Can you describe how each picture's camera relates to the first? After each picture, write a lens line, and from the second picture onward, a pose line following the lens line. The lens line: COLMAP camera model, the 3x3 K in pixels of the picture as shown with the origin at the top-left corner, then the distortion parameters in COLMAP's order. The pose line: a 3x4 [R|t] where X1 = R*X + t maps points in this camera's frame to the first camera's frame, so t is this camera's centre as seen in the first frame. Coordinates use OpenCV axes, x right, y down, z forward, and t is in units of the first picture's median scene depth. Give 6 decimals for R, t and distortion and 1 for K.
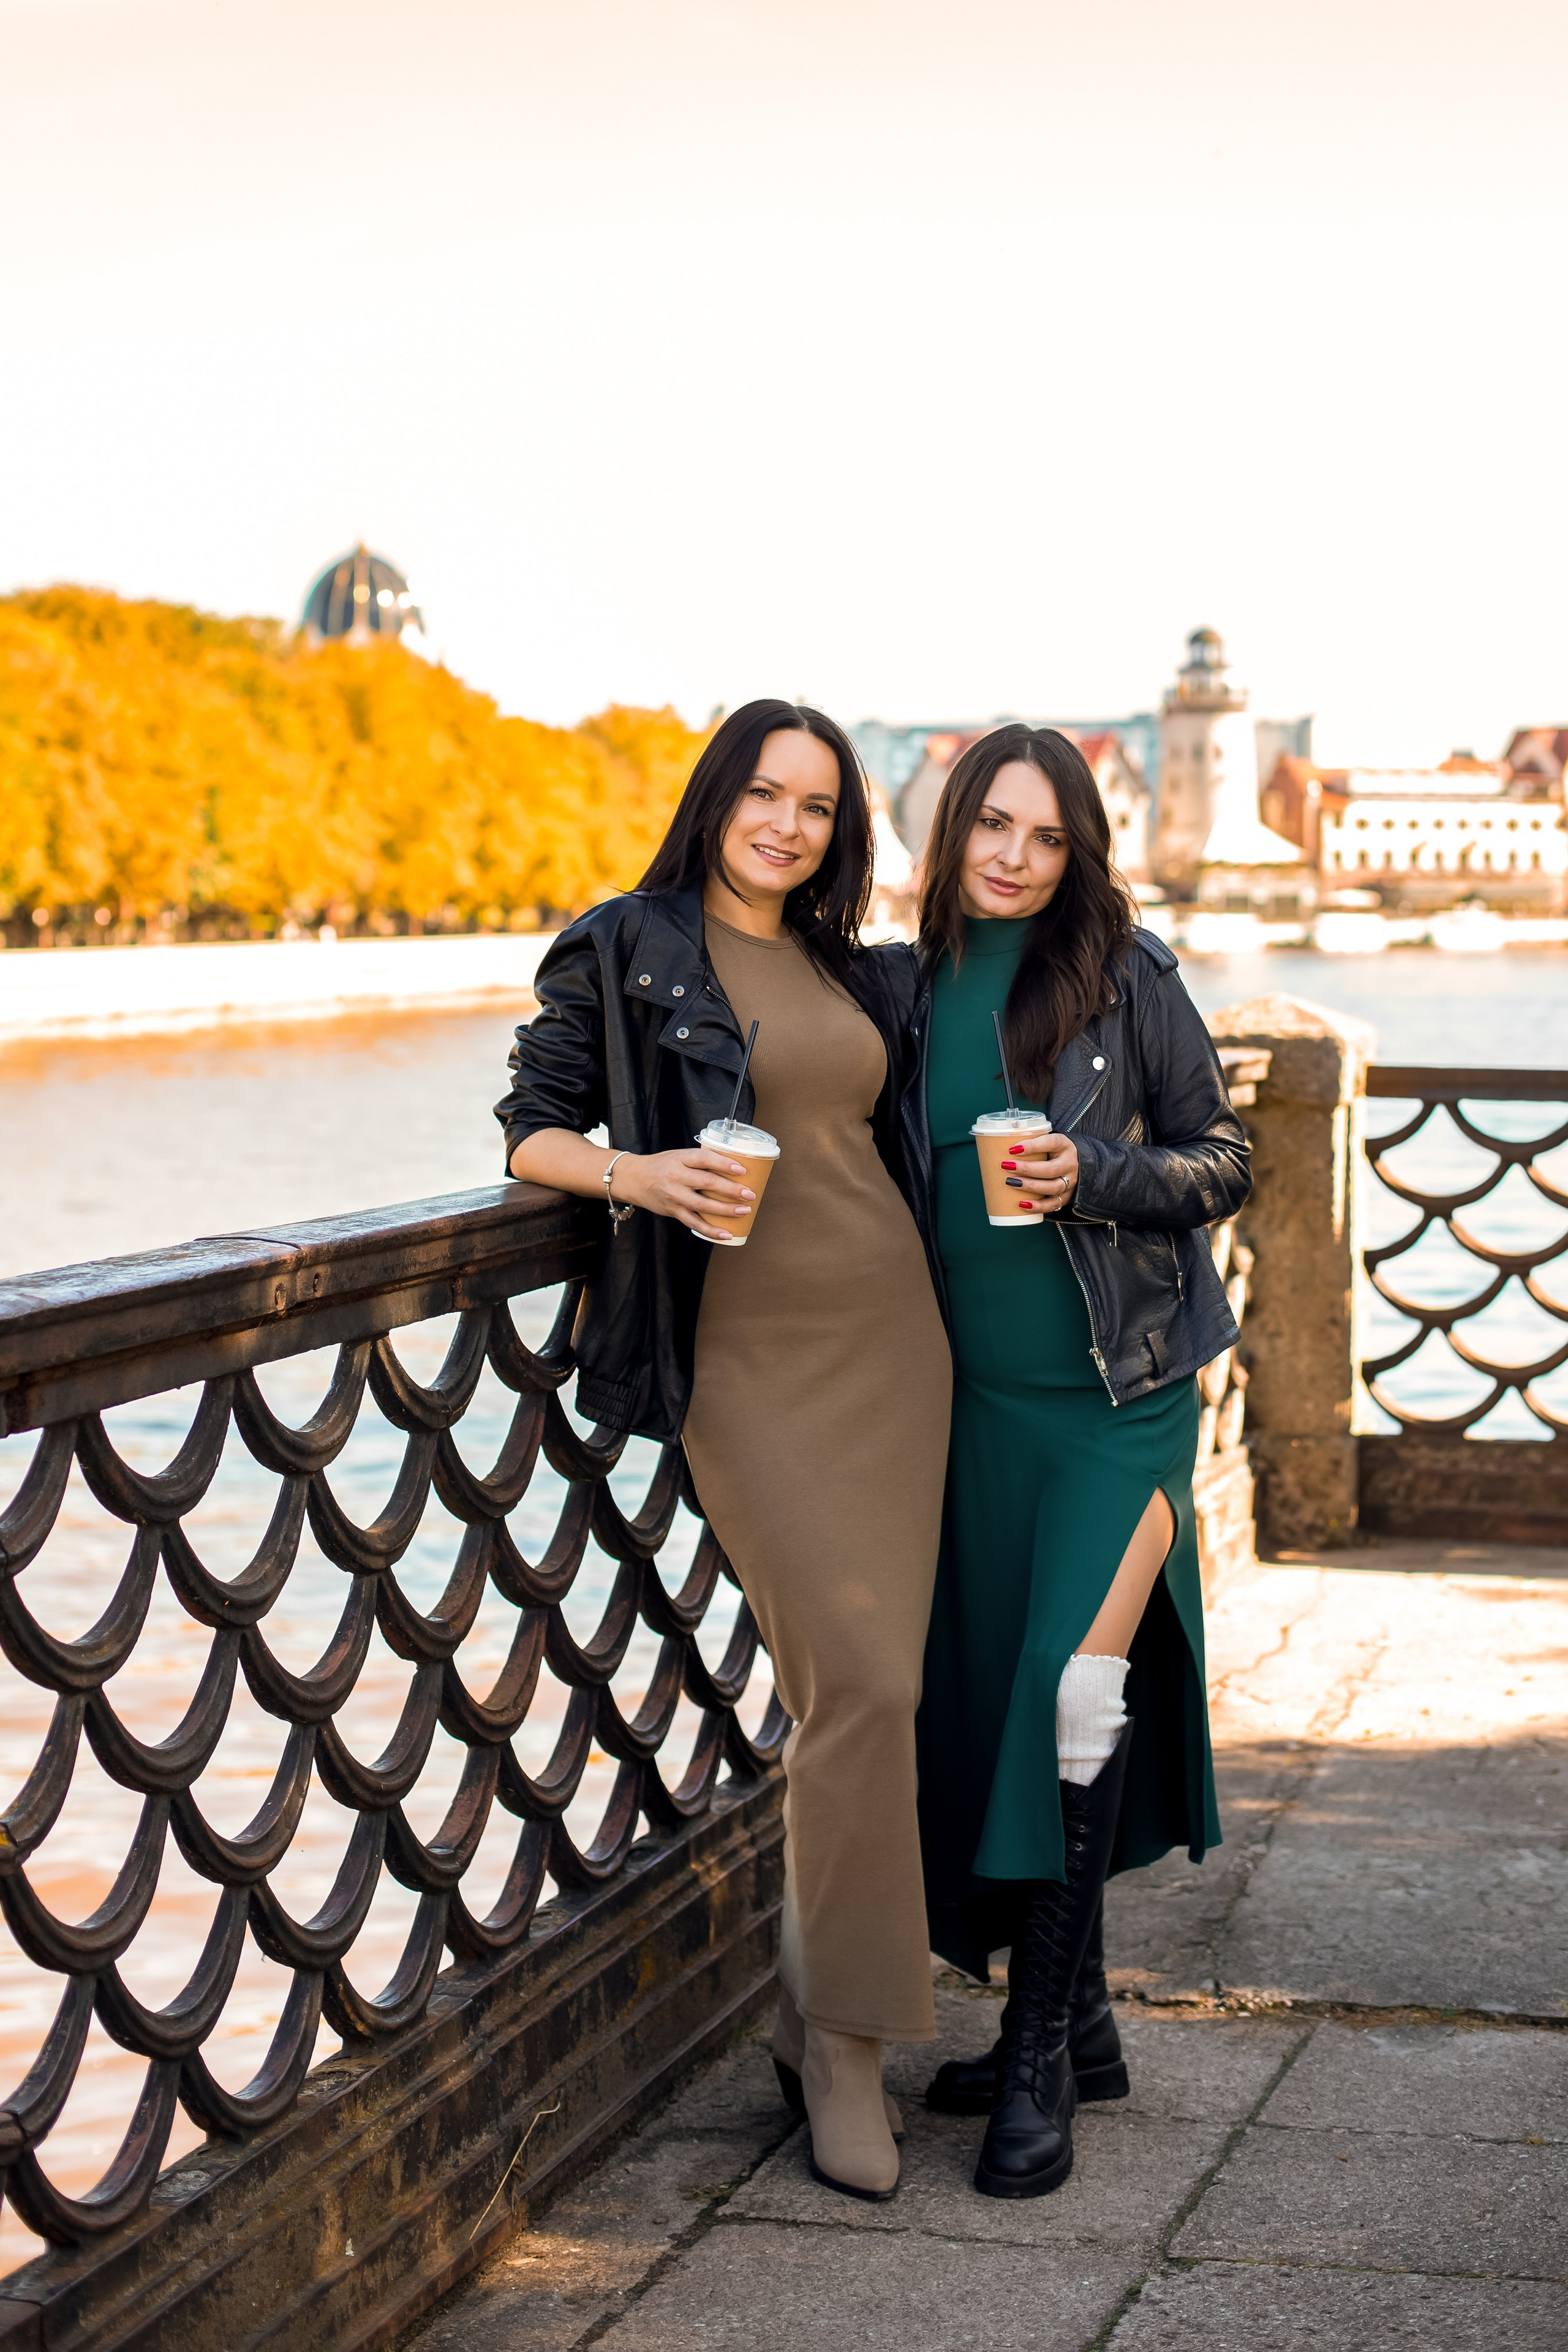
lens RADIAL K [[4355.6, 0, 974.8], [0, 4355.6, 934.0], [0, 0, 1]] dist [-0.144925, 0.117217]
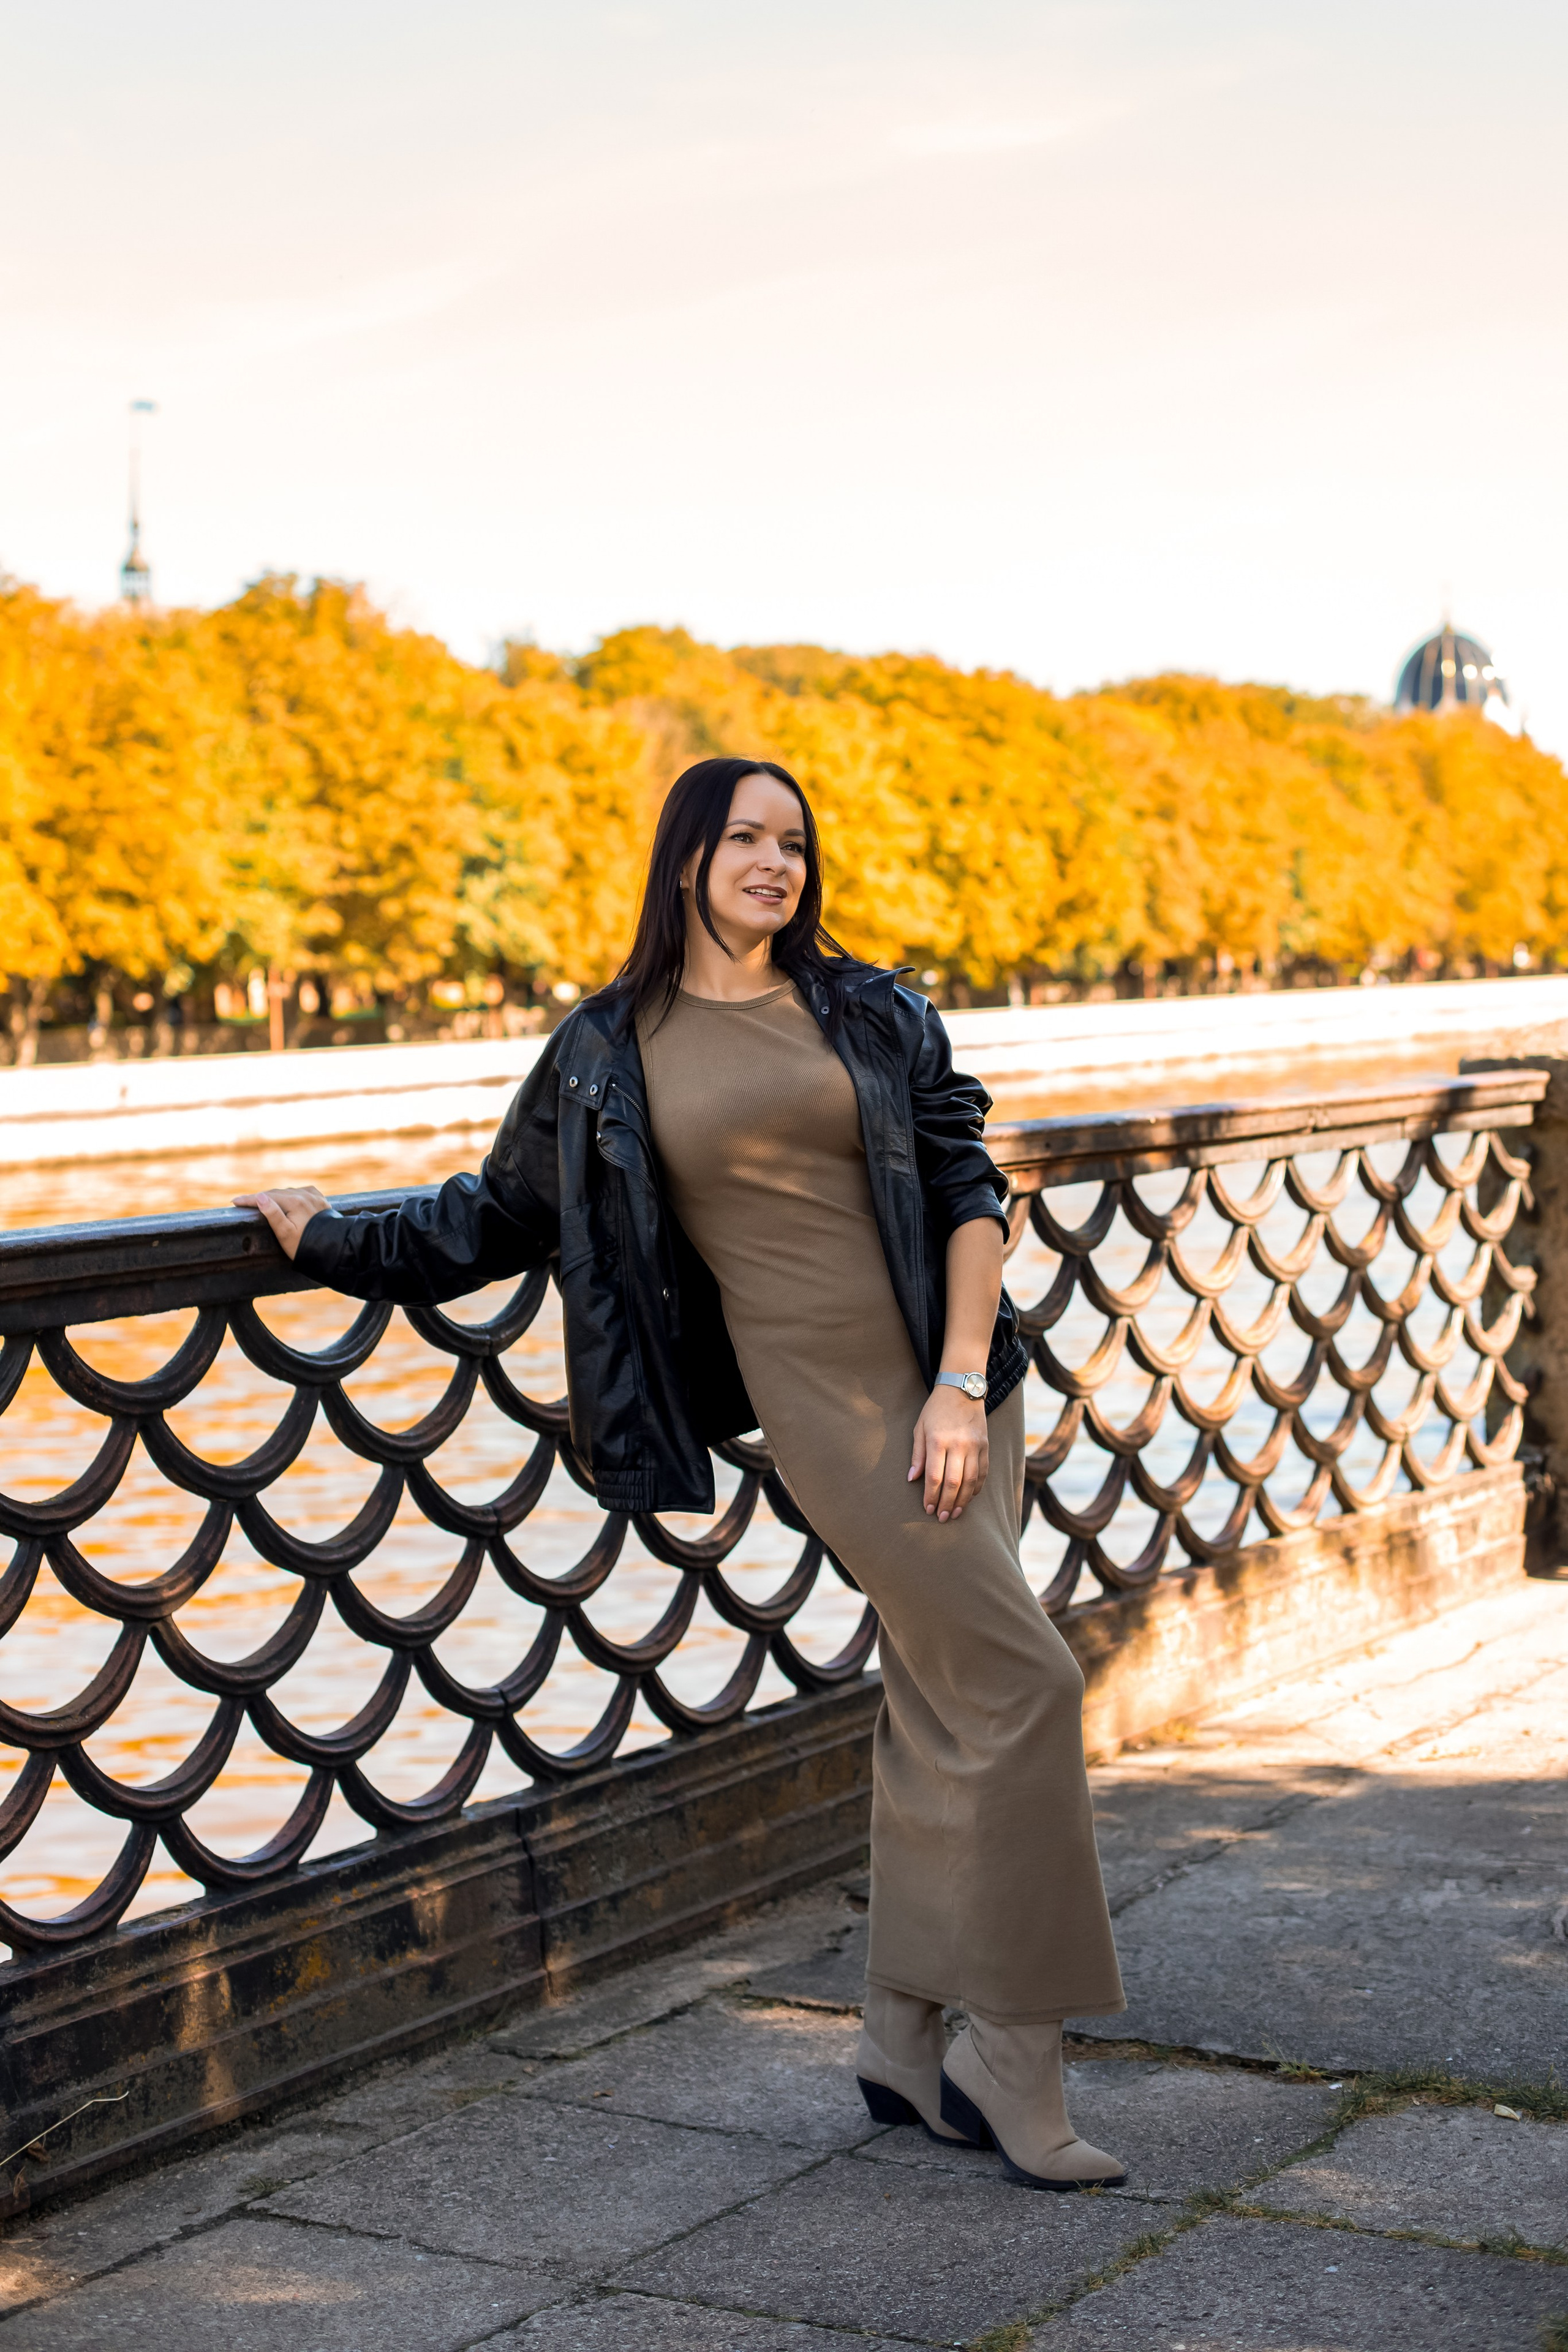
lens RADIAL K [[3933.7, 0, 849.6], [0, 3933.7, 1032.6], [0, 0, 1]] dist [-0.147704, 0.149269]
pose [[0.952803, -0.024020, -0.302639, 0.314278], [0.028153, 0.999560, 0.009300, 0.007585], [0.302283, -0.017381, 0.953060, 0.133415]]
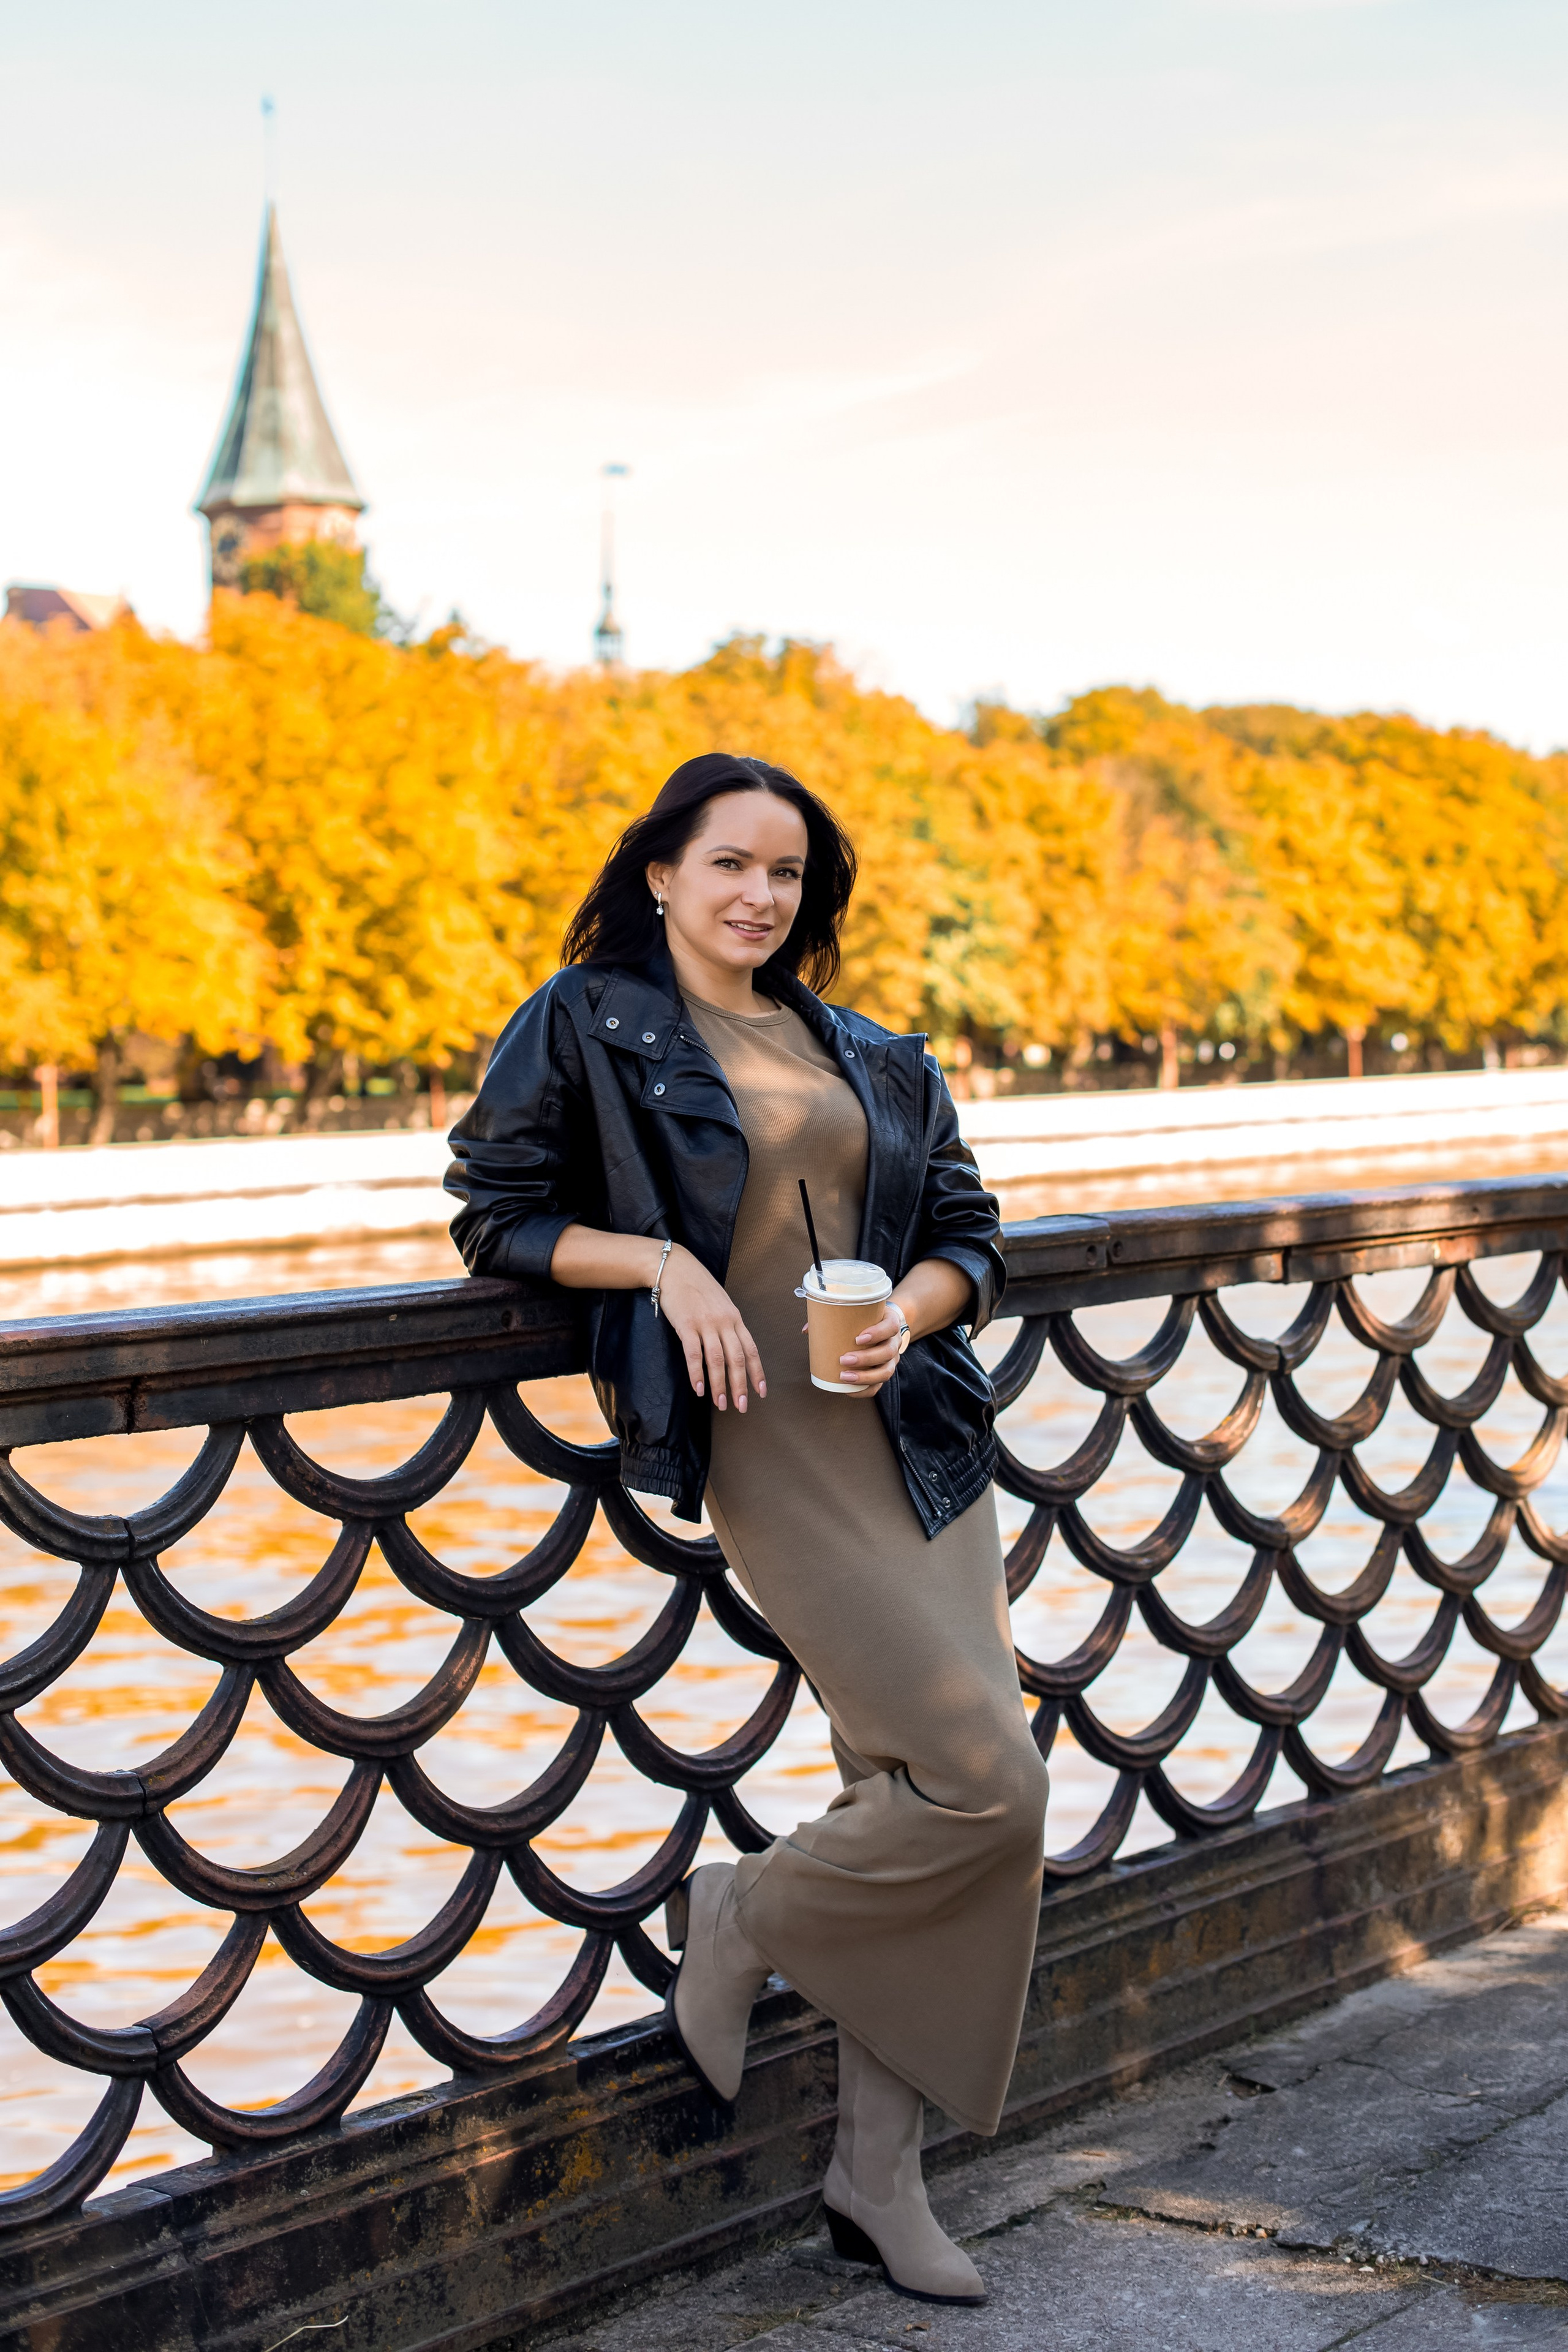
lens RADIAL K [[3933.7, 0, 849.6], [0, 3933.7, 1032.6], [0, 0, 1]] dist [-0.147704, 0.149269]
pose [[0.909431, -0.027068, -0.414972, 0.291927], [0.025157, 0.999633, -0.010072, 0.013694], [0.415093, -0.001279, 0.909778, 0.270109]]
